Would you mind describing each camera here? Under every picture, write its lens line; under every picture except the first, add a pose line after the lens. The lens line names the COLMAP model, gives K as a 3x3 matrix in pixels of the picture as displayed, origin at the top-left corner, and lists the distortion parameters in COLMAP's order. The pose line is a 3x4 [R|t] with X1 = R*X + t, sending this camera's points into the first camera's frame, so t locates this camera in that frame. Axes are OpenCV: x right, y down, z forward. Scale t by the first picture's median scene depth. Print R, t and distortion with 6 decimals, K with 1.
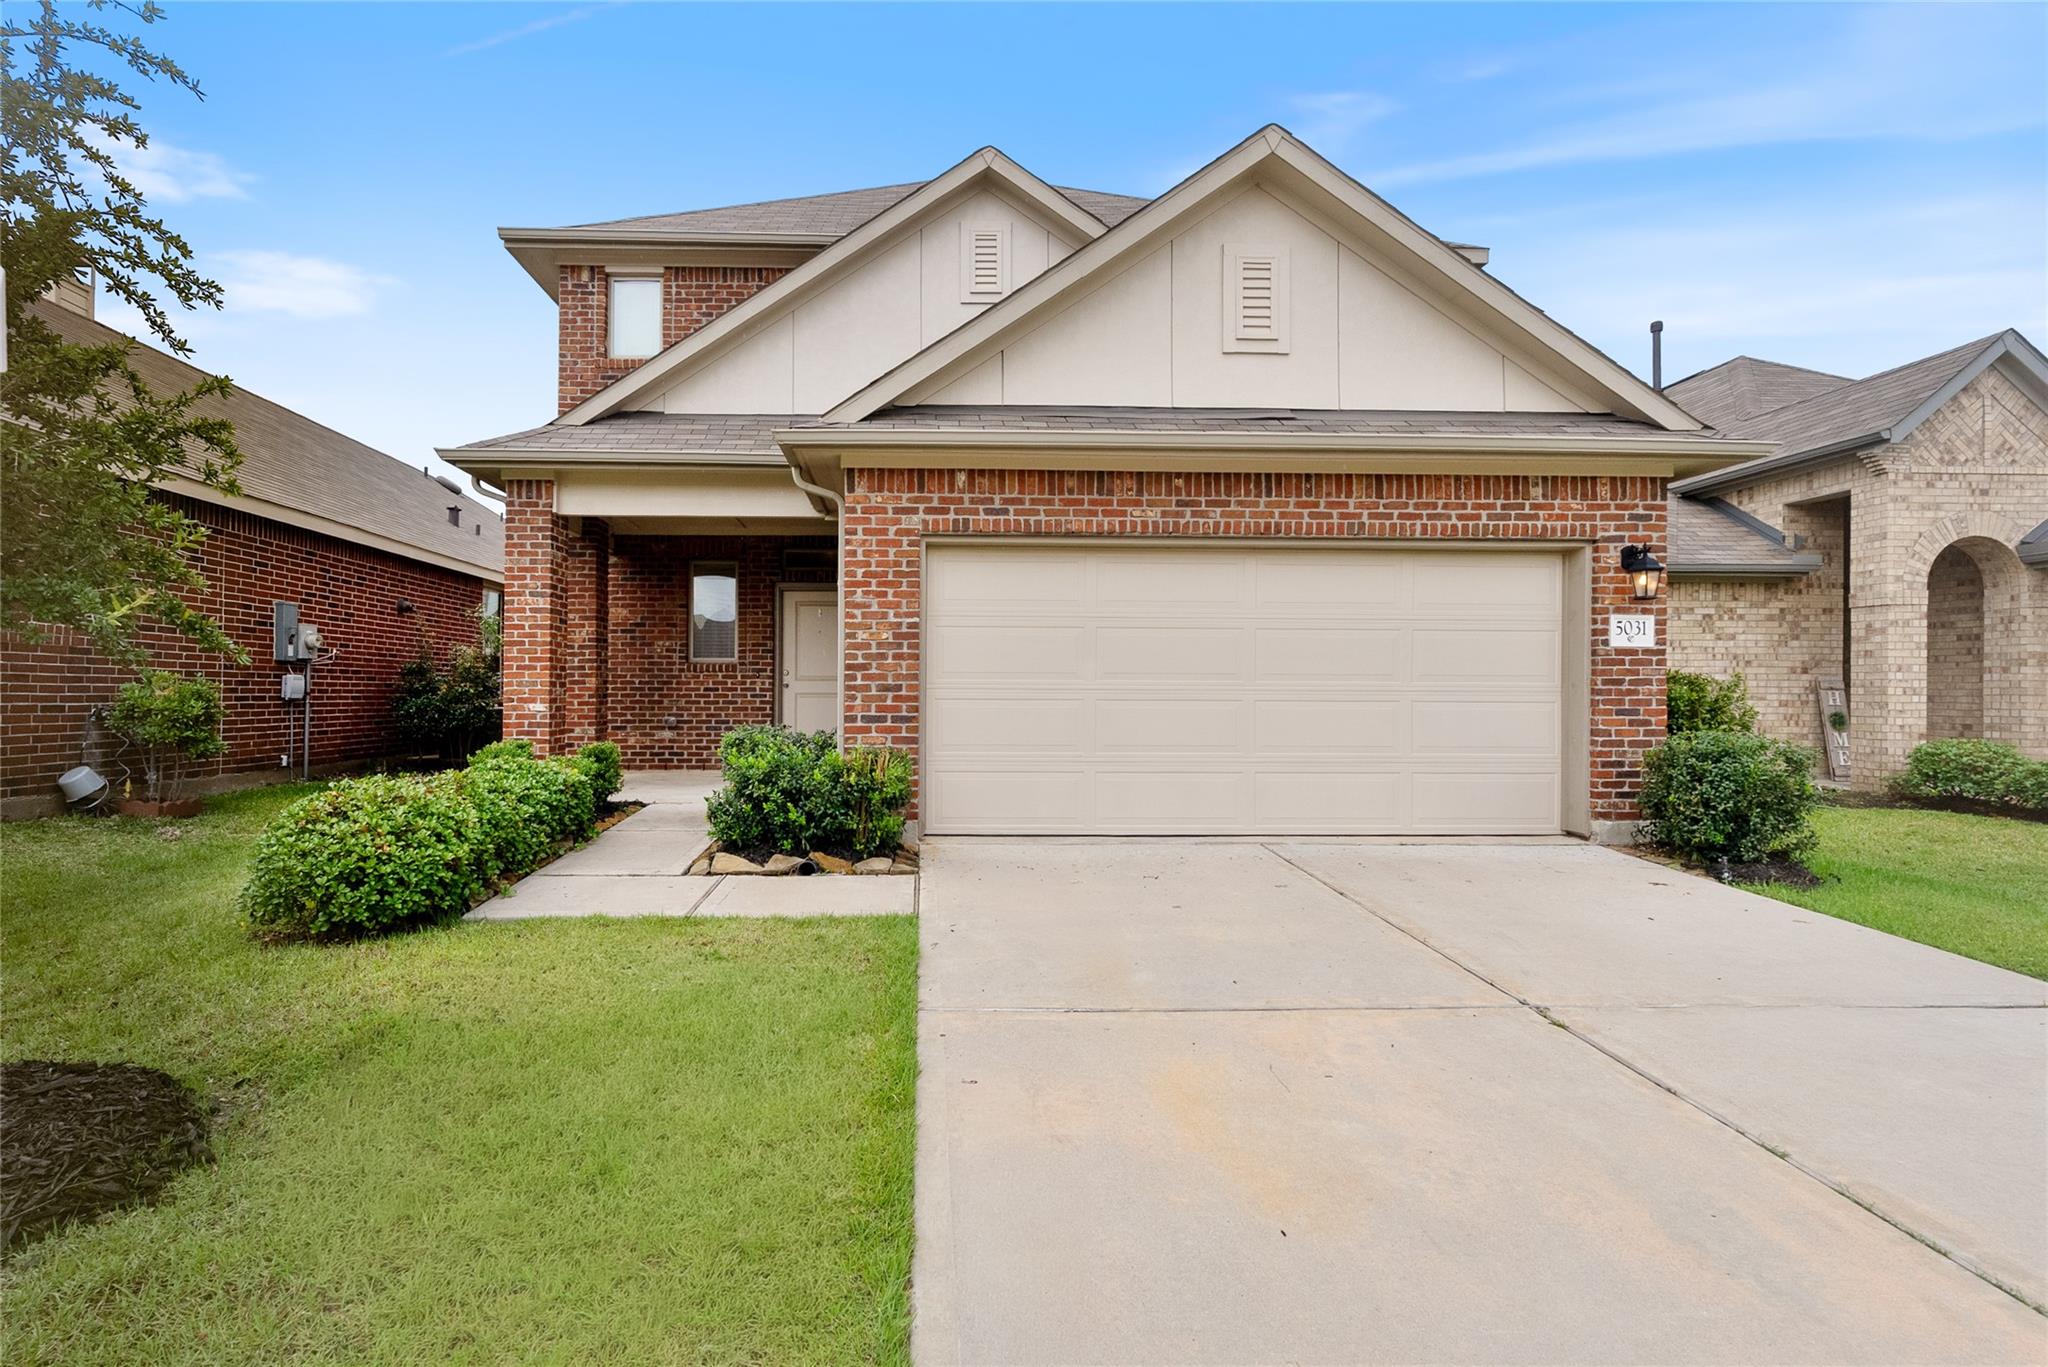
lens RADIAL K [[979.0, 0, 1024.0], [0, 979.0, 683.5], [0, 0, 1]] dist [-0.005512, -0.000583]
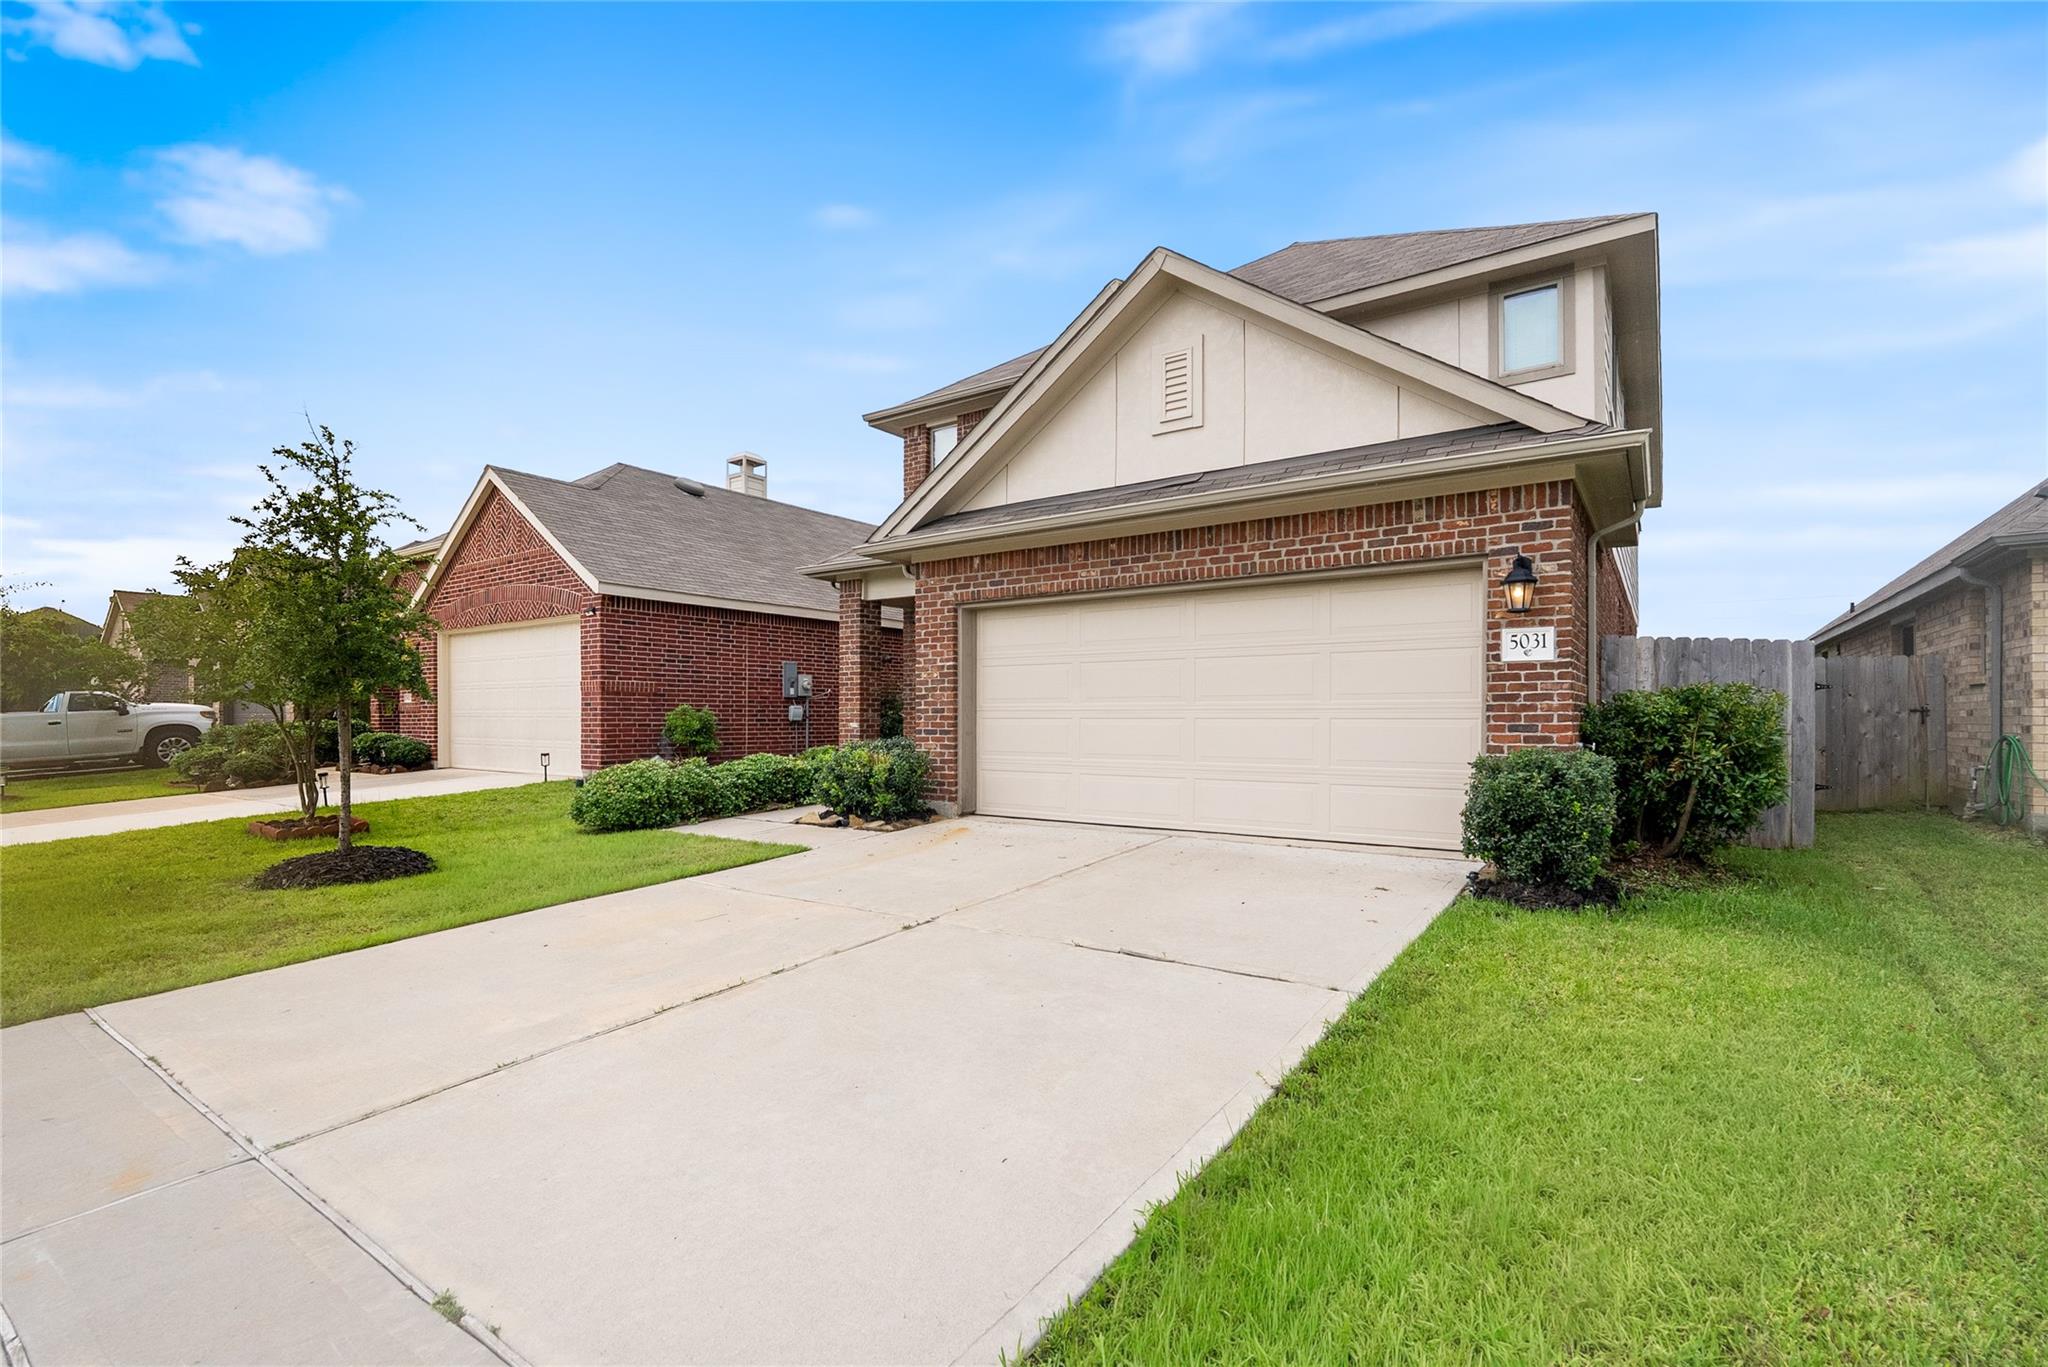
lens RADIAL K [[906.7, 0, 1018.2], [0, 906.7, 705.8], [0, 0, 1]] dist [-0.000763, -0.000028]
pose [[0.806760, -0.012666, -0.590743, 0.744719], [0.011748, 0.999916, -0.005395, 0.005903], [0.590762, -0.002587, 0.806841, -0.020741]]
